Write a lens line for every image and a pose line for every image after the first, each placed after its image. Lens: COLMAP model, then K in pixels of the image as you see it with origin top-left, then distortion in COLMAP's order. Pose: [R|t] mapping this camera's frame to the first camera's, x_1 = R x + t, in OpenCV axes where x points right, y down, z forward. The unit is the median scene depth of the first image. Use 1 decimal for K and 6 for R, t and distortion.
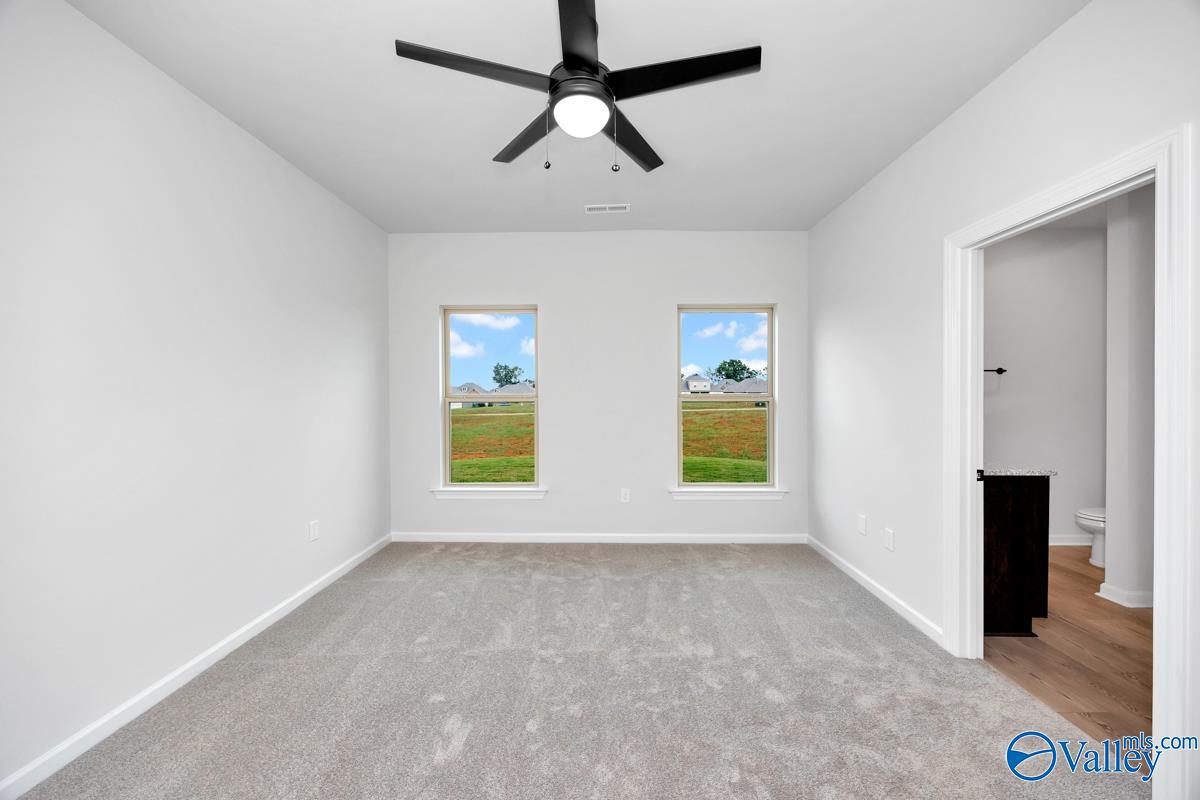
lens RADIAL K [[471.9, 0, 614.8], [0, 471.9, 402.3], [0, 0, 1]] dist [0.000447, -0.000017]
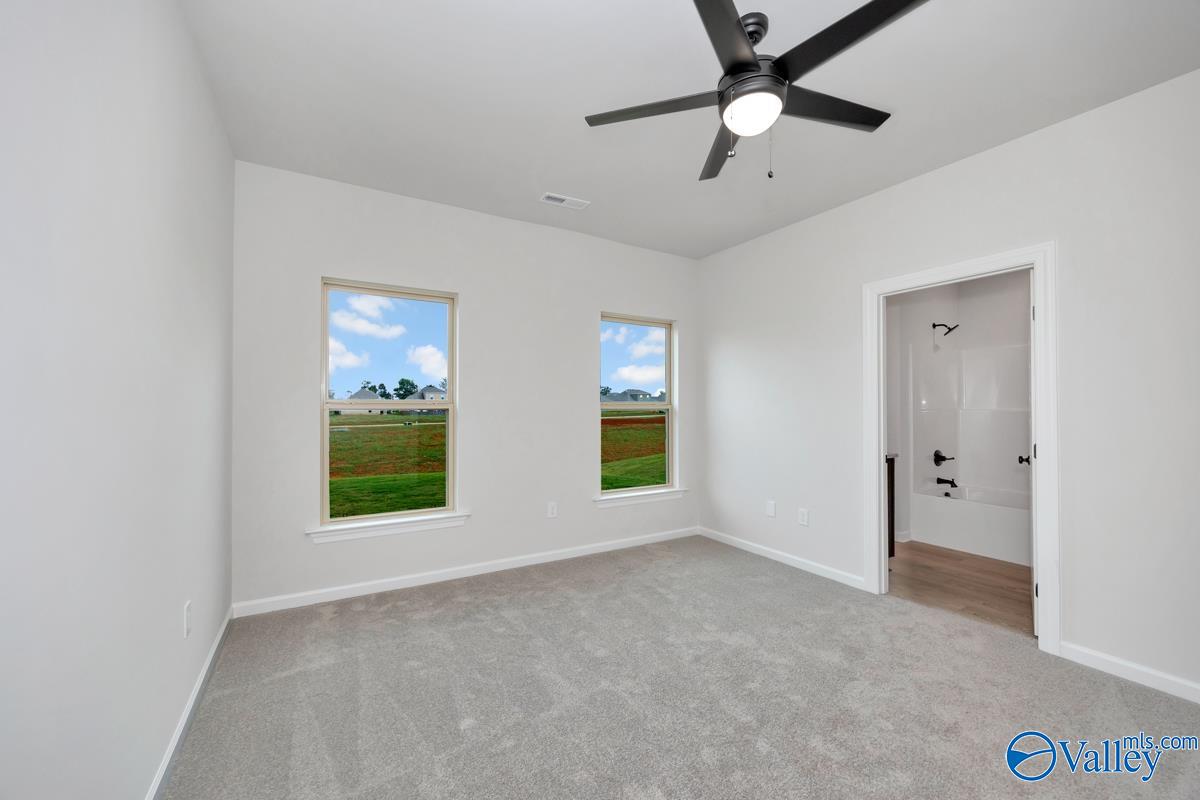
lens RADIAL K [[471.9, 0, 614.8], [0, 471.9, 402.3], [0, 0, 1]] dist [0.000447, -0.000017]
pose [[0.844471, 0.009989, 0.535508, -0.420795], [0.004803, 0.999645, -0.026221, 0.012639], [-0.535580, 0.024715, 0.844123, 0.161838]]
